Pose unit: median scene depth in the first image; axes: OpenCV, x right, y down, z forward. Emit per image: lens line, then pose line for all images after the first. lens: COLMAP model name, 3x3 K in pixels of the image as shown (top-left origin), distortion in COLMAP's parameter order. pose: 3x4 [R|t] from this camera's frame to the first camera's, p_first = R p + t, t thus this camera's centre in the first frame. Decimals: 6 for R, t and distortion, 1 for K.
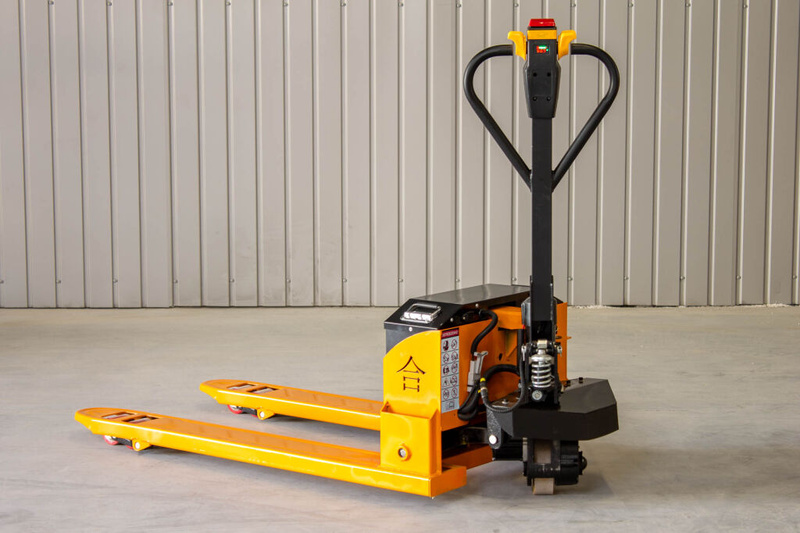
lens RADIAL K [[2809.8, 0, 401.7], [0, 2809.8, 267.9], [0, 0, 1]] dist [0.161516, 0.000000]
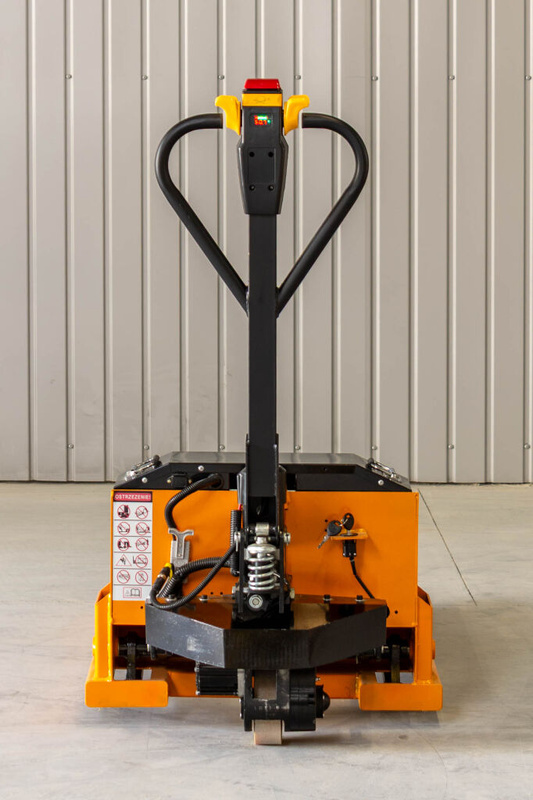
lens RADIAL K [[2345.9, 0, 265.0], [0, 2345.9, 399.9], [0, 0, 1]] dist [-0.316896, 0.000000]
pose [[0.997901, 0.000040, 0.064752, 0.011914], [0.000967, 0.999879, -0.015521, 0.003204], [-0.064744, 0.015551, 0.997781, 0.404638]]
